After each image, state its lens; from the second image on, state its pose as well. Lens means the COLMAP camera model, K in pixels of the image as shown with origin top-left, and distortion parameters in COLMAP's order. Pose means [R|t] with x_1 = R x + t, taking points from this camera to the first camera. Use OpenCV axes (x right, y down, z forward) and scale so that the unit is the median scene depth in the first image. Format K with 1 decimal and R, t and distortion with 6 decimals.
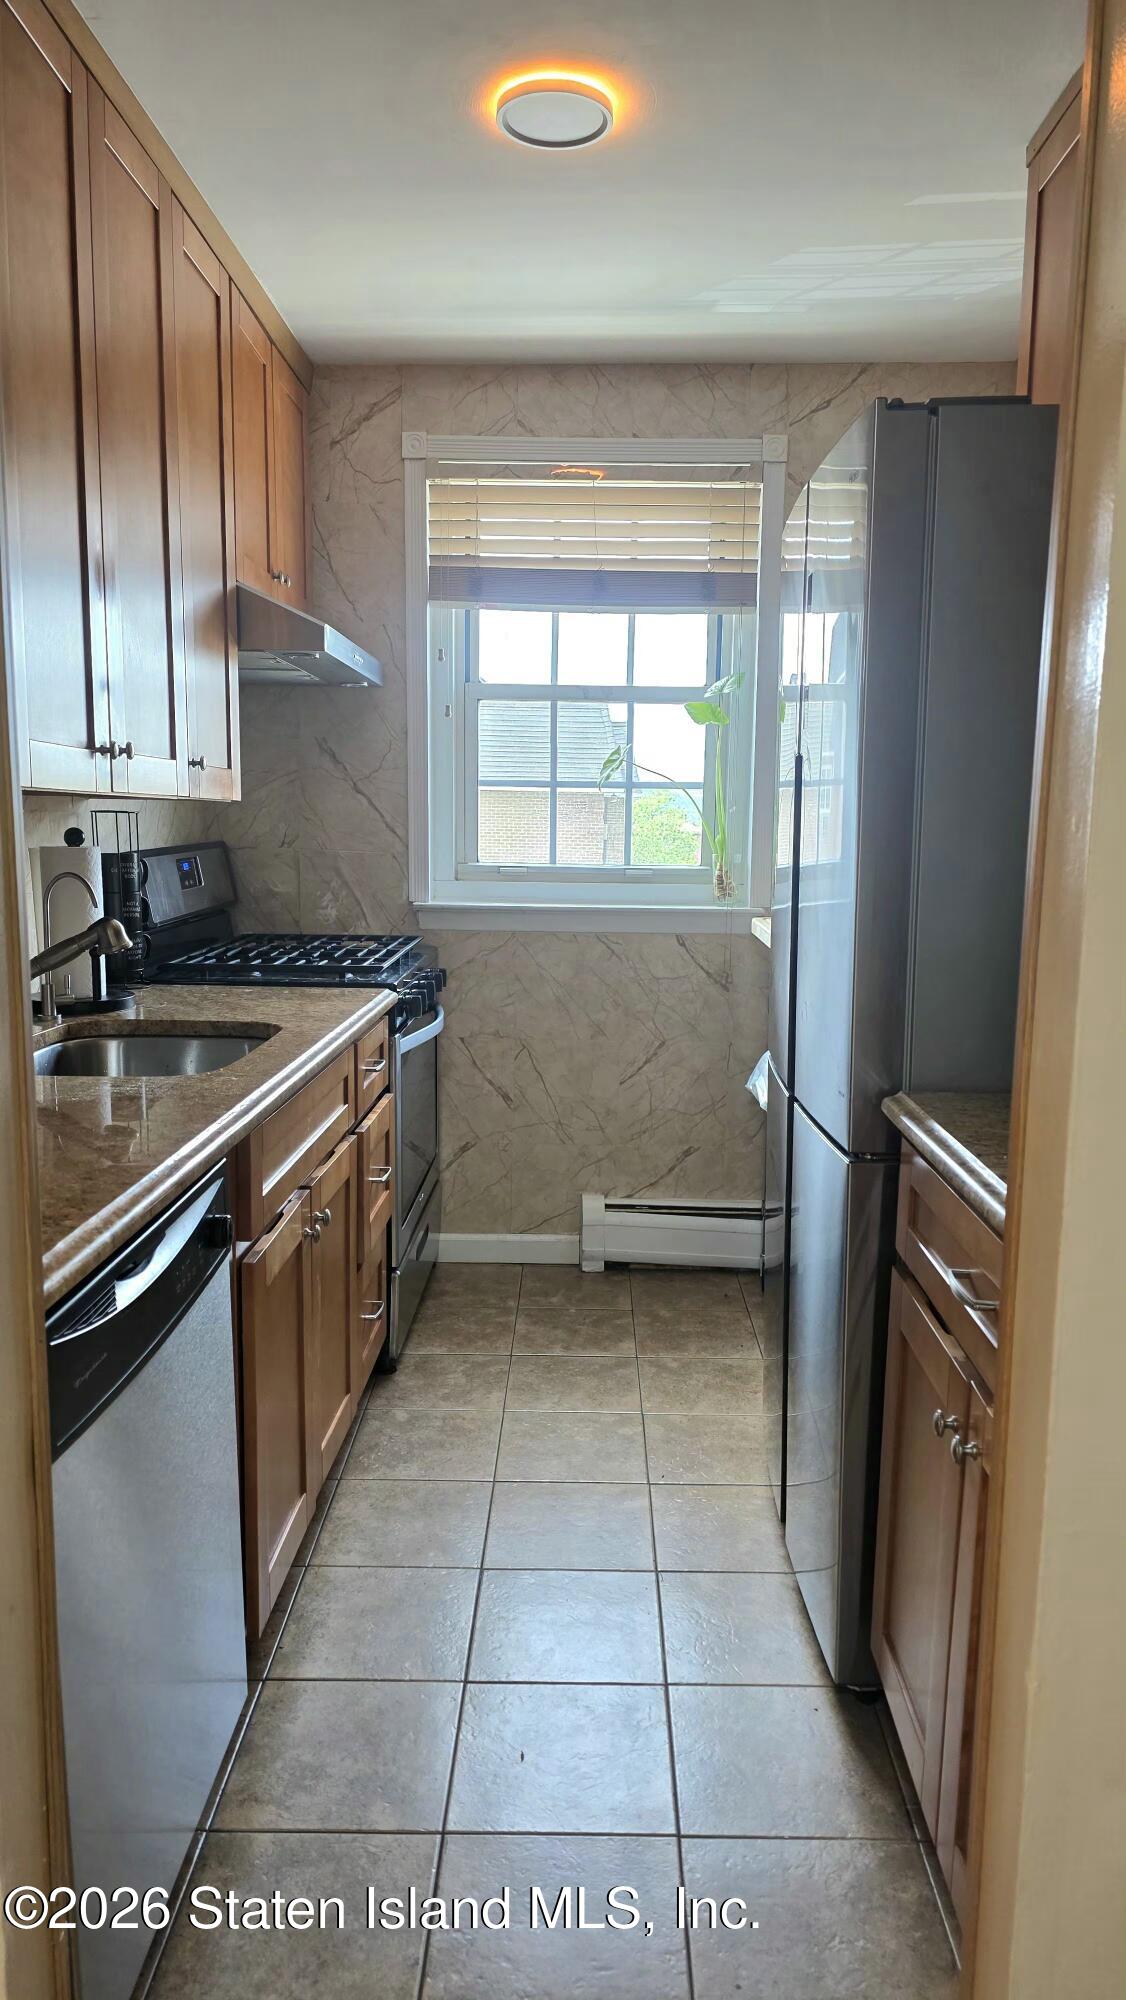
lens RADIAL K [[1337.3, 0, 564.6], [0, 1337.3, 1006.1], [0, 0, 1]] dist [0.099981, -0.122748]
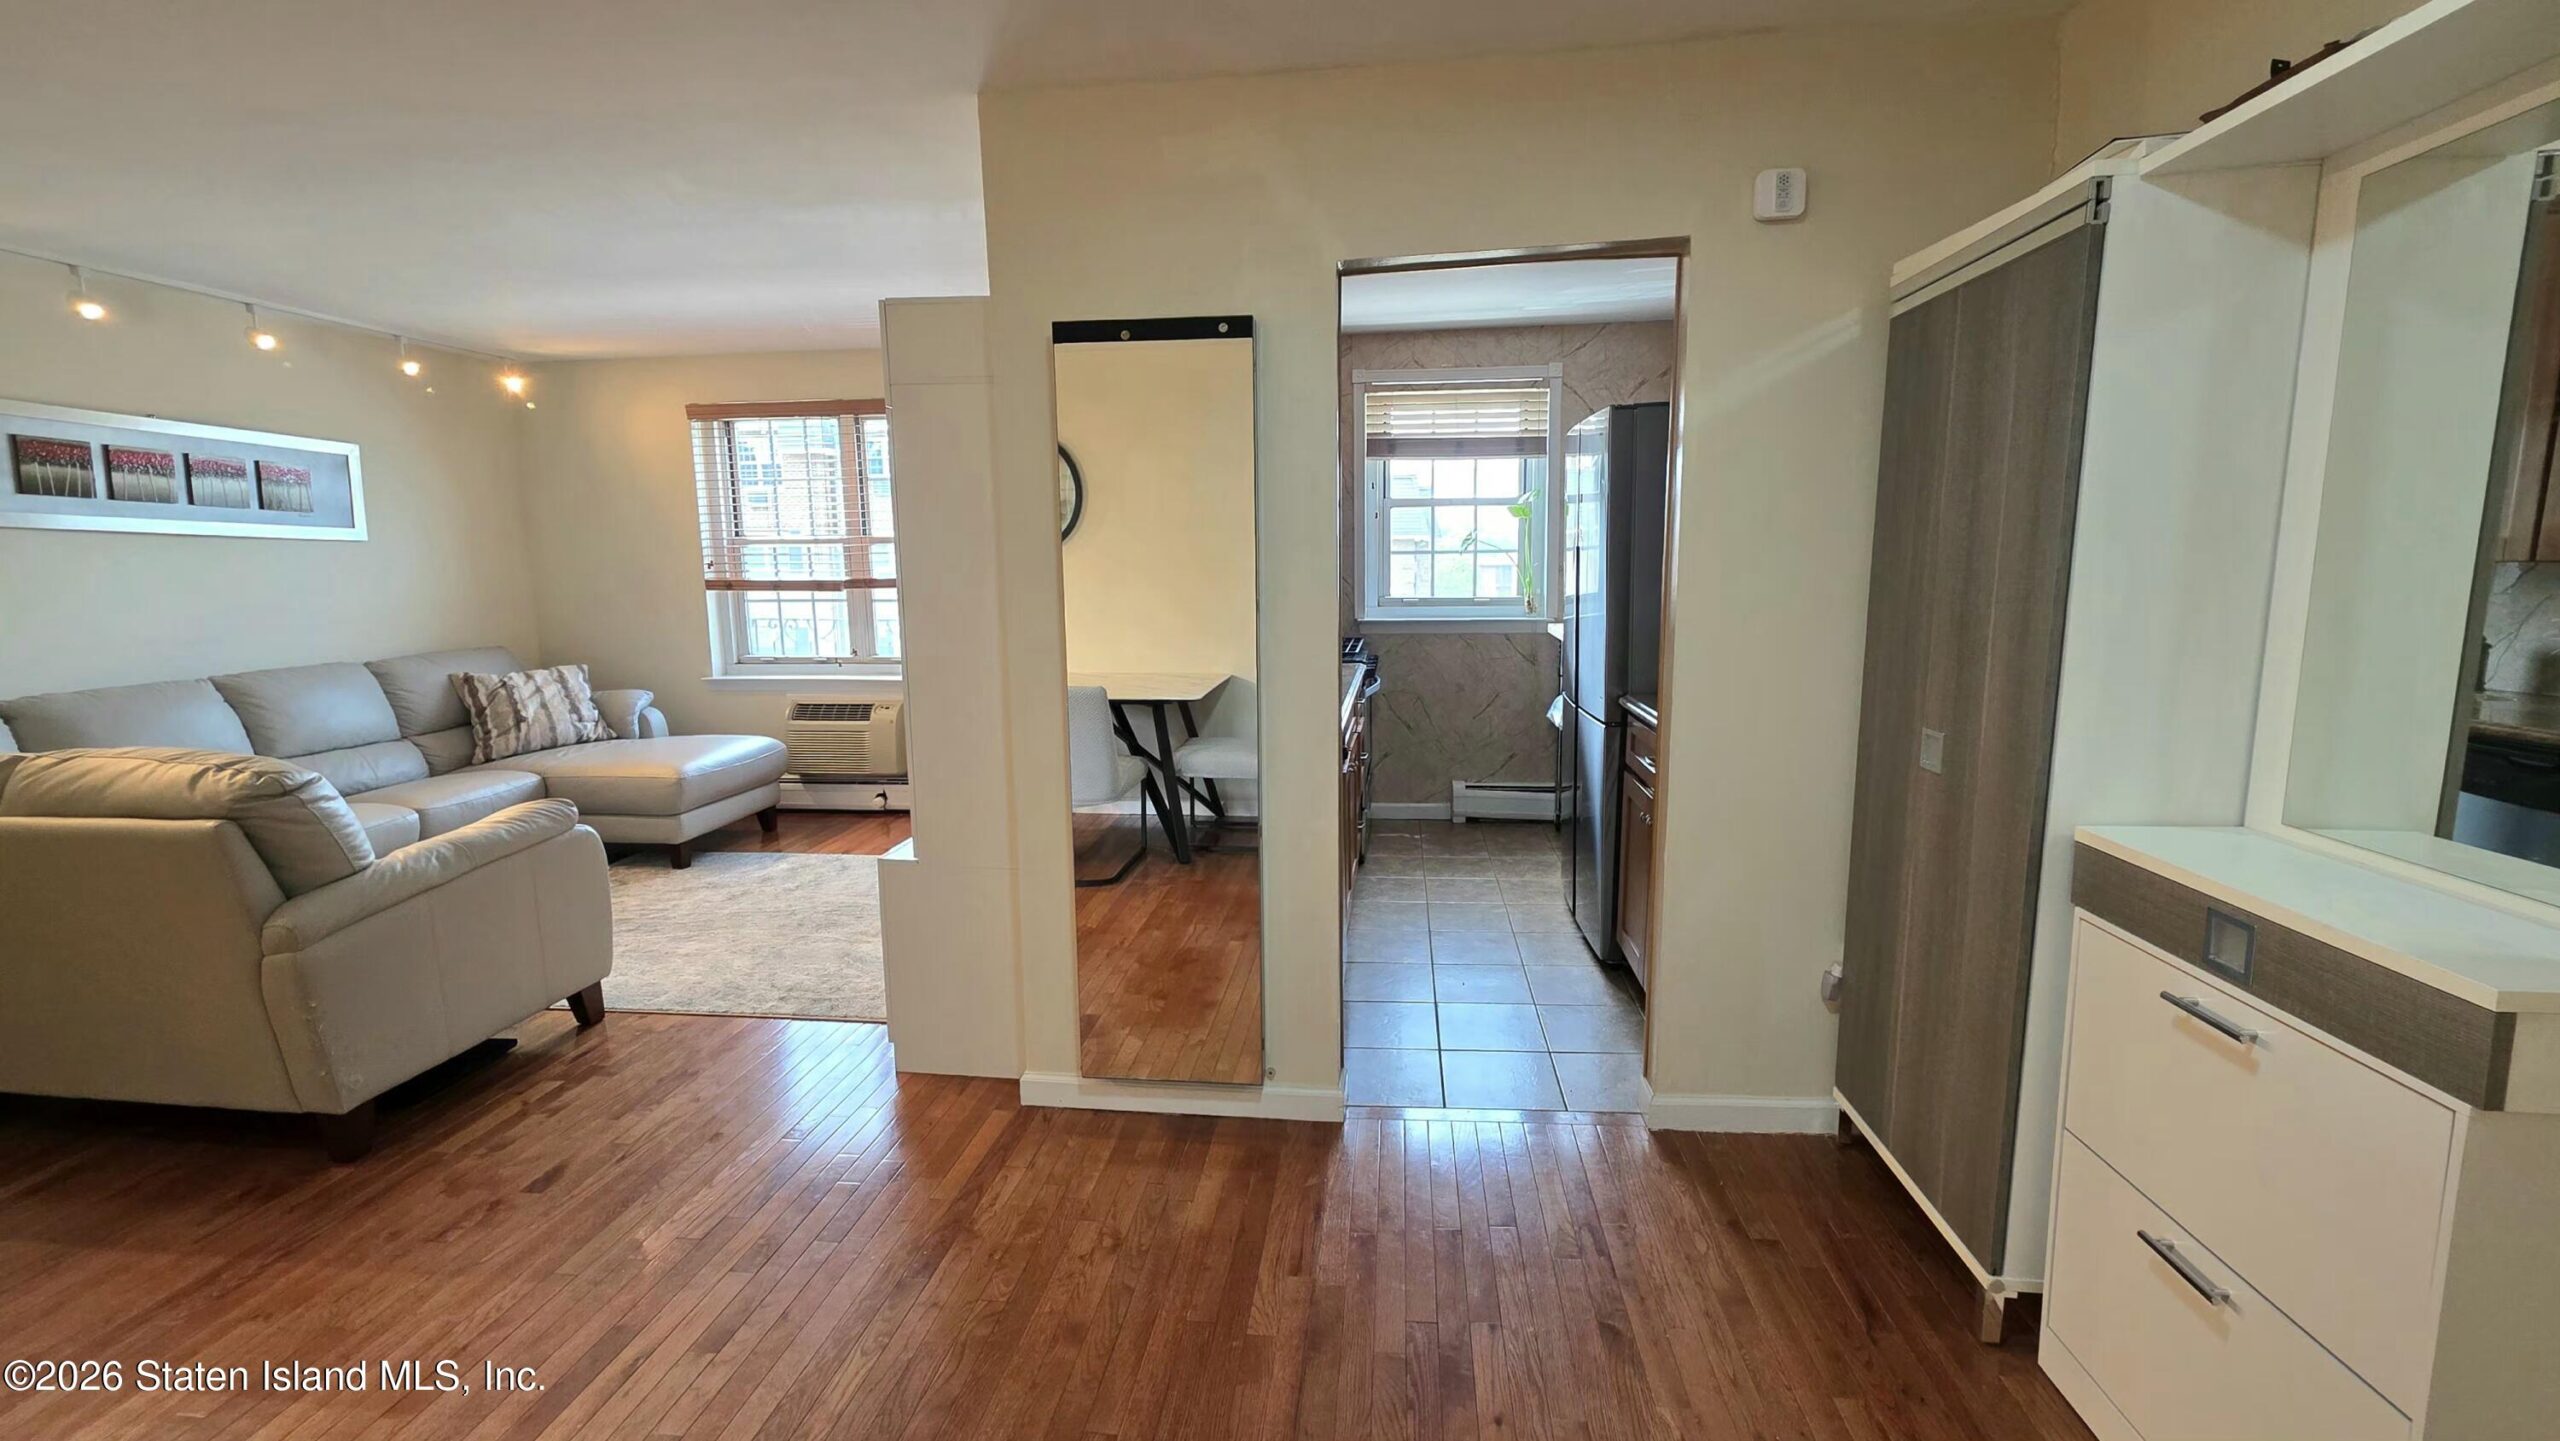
lens RADIAL K [[1015.7, 0, 1287.2], [0, 1015.7, 705.0], [0, 0, 1]] dist [-0.001501, -0.000136]
pose [[0.995901, -0.013422, -0.089443, -0.100862], [0.013731, 0.999902, 0.002841, 0.038910], [0.089396, -0.004057, 0.995988, -0.451414]]
